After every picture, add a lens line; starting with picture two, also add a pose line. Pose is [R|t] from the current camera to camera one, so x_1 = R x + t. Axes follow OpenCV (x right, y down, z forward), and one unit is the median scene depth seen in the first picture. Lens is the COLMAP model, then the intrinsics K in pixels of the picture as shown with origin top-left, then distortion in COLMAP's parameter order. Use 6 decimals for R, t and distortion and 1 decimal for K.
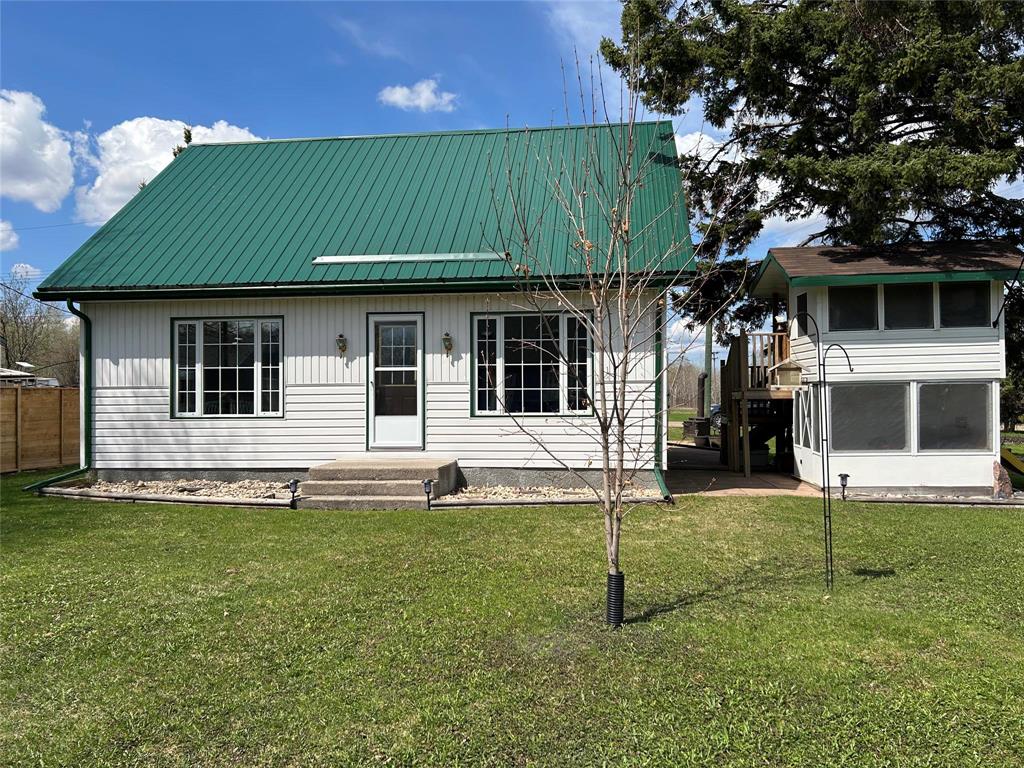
lens RADIAL K [[828.2, 0, 512.0], [0, 828.2, 384.0], [0, 0, 1]] dist [0.037849, -0.006937]
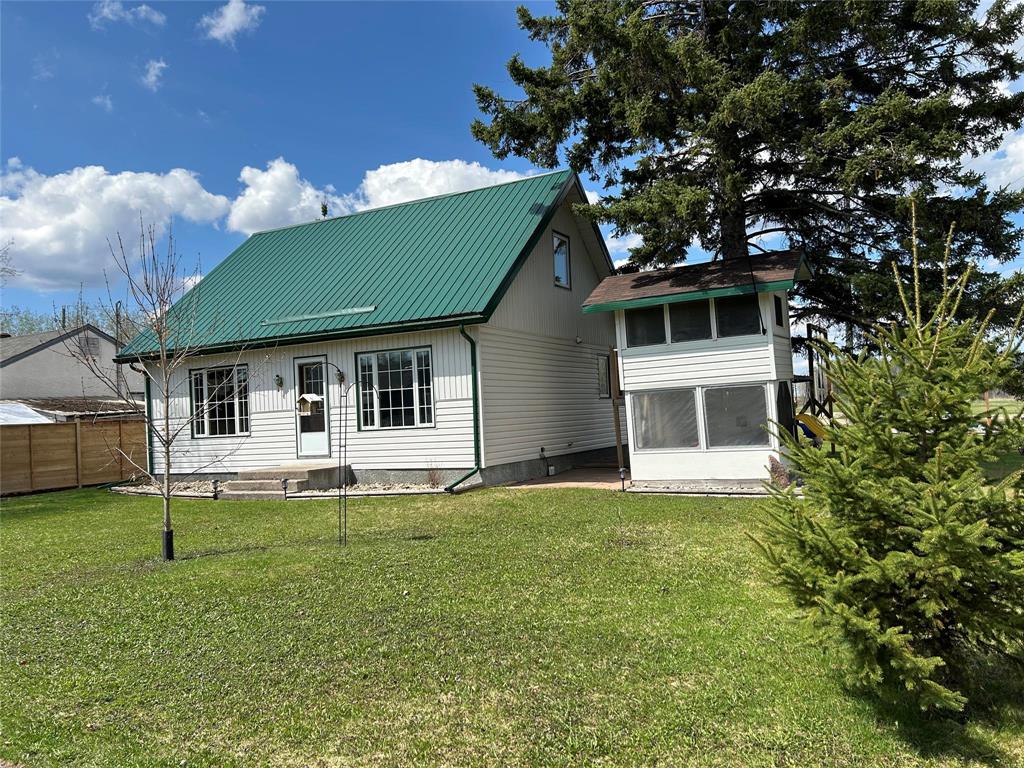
lens RADIAL K [[828.2, 0, 512.0], [0, 828.2, 384.0], [0, 0, 1]] dist [0.037849, -0.006937]
pose [[0.927651, -0.054347, -0.369474, 0.660998], [0.052983, 0.998499, -0.013846, -0.004374], [0.369672, -0.006731, 0.929138, -0.139576]]
